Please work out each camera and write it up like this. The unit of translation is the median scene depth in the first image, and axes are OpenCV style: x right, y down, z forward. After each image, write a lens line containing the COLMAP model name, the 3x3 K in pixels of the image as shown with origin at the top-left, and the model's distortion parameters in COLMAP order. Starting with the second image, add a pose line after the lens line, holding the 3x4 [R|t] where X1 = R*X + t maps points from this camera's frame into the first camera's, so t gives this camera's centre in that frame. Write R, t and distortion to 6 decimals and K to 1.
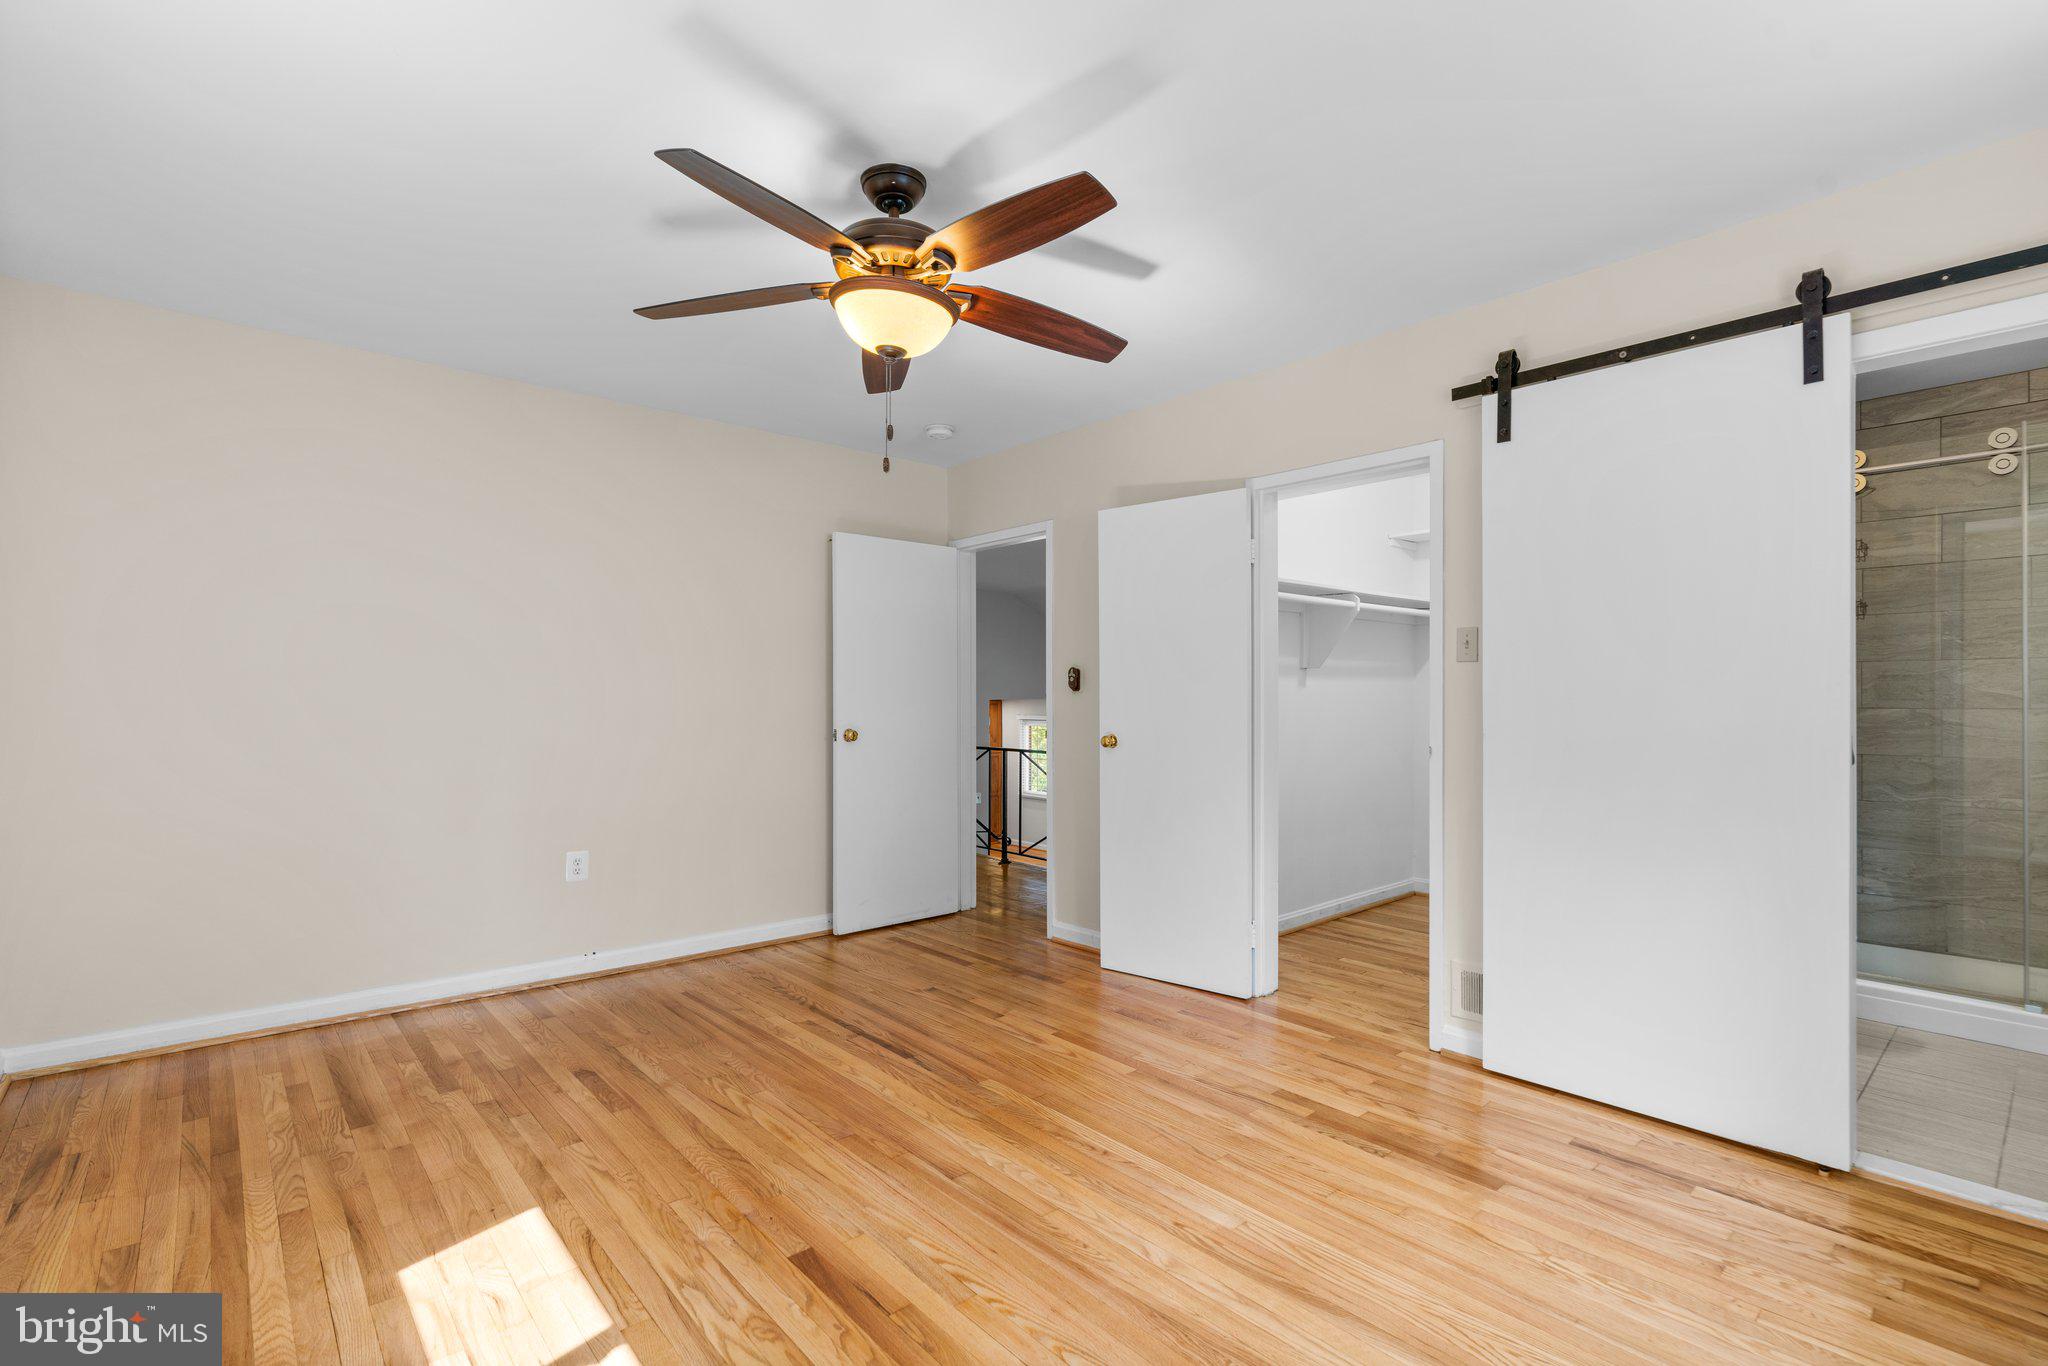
lens RADIAL K [[921.1, 0, 1028.1], [0, 921.1, 685.4], [0, 0, 1]] dist [-0.019238, 0.009773]
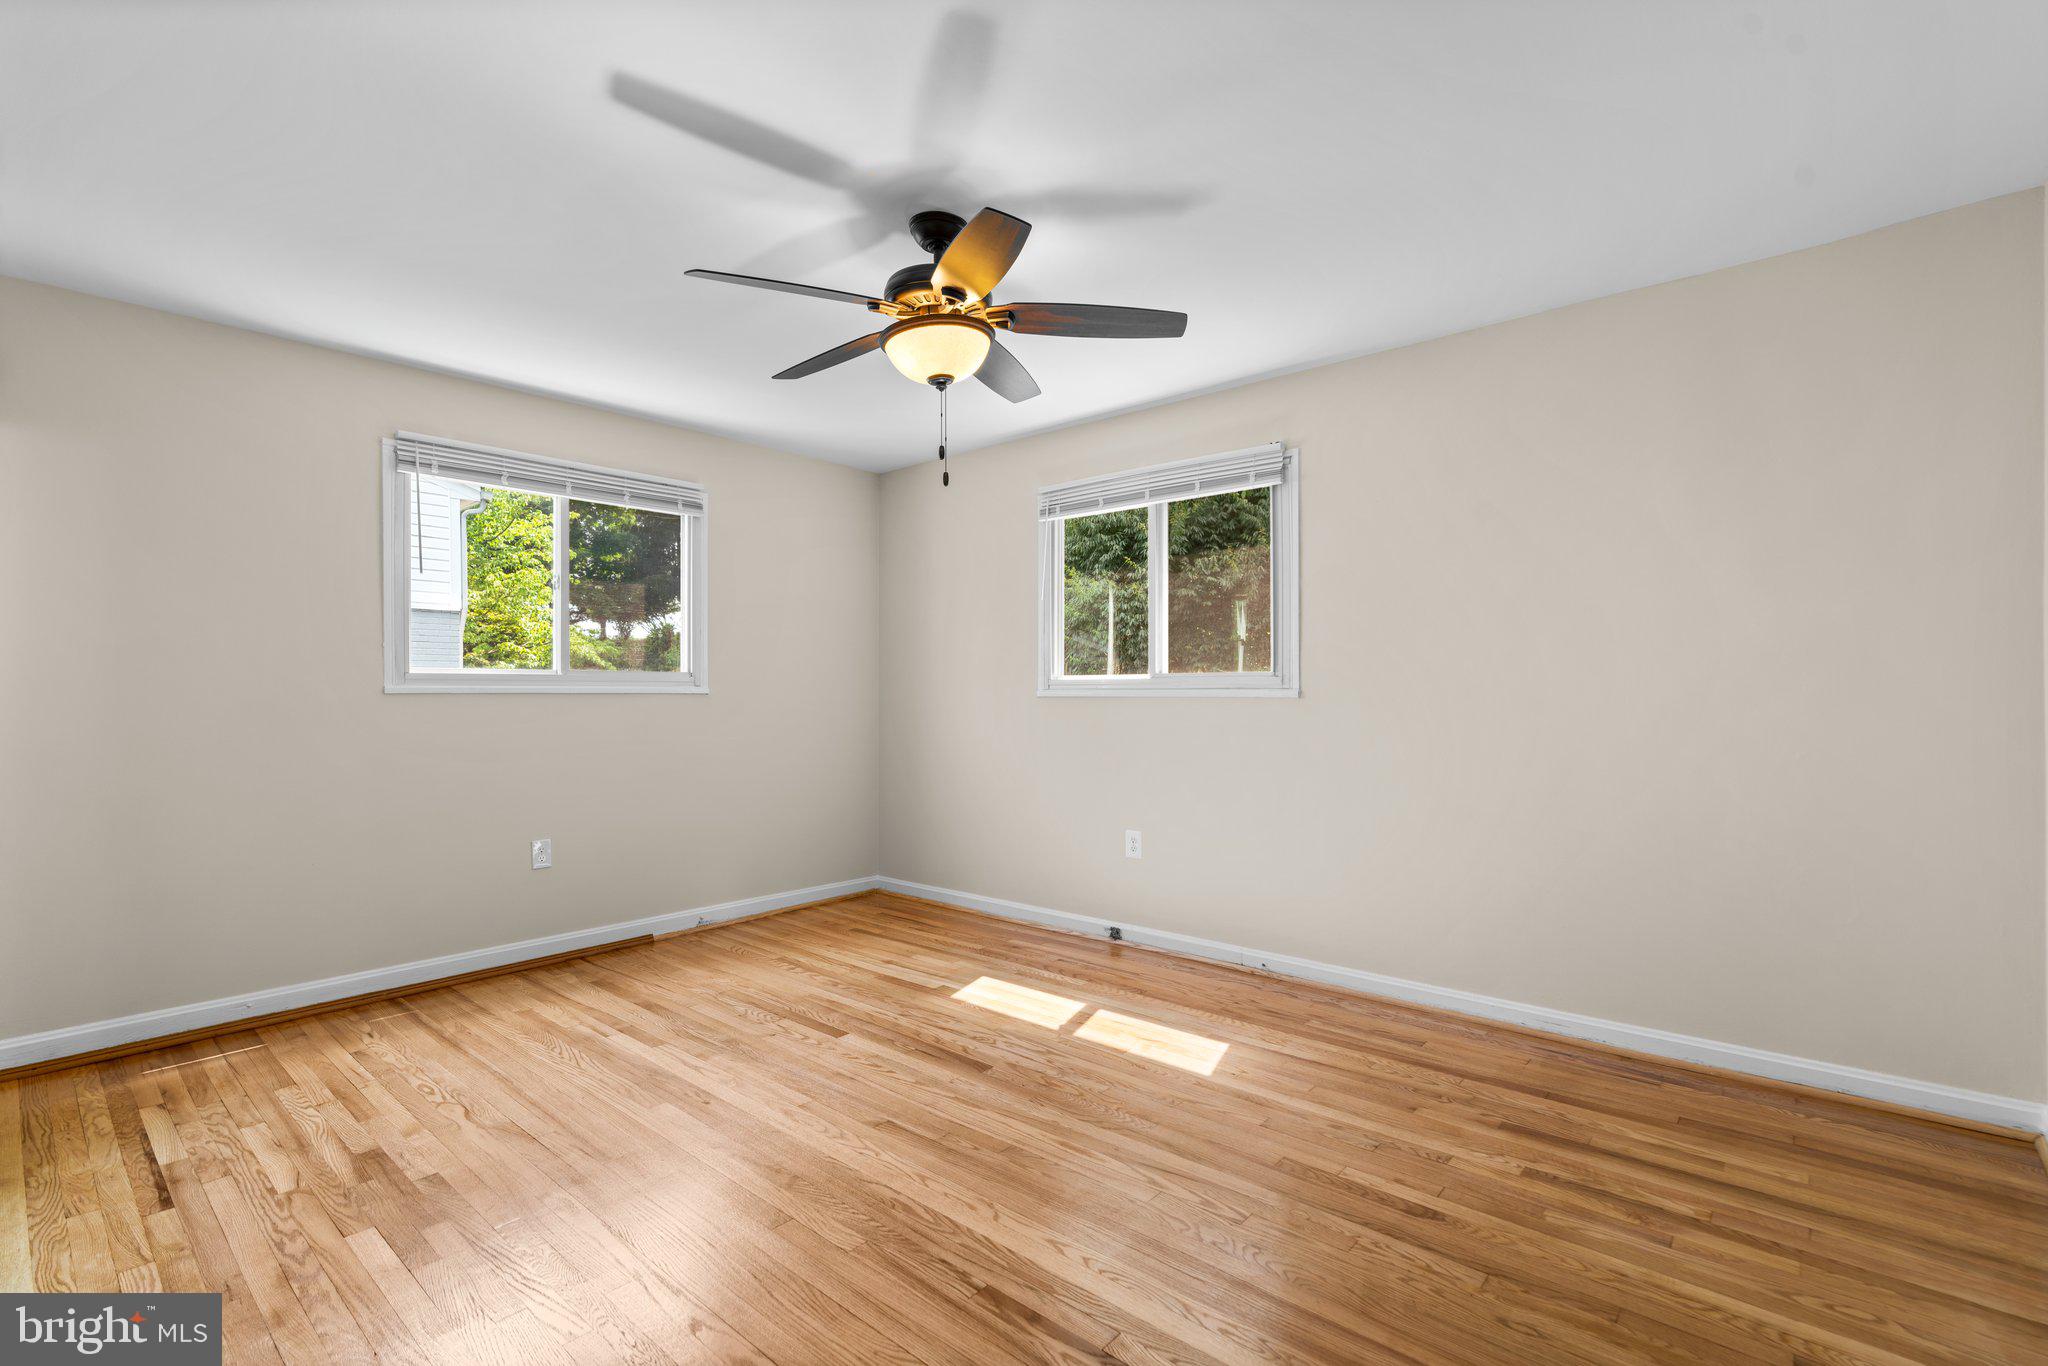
lens RADIAL K [[921.1, 0, 1028.1], [0, 921.1, 685.4], [0, 0, 1]] dist [-0.019238, 0.009773]
pose [[-0.991666, 0.003386, -0.128793, -0.098798], [0.005884, 0.999802, -0.019020, 0.026526], [0.128703, -0.019620, -0.991489, 1.919475]]
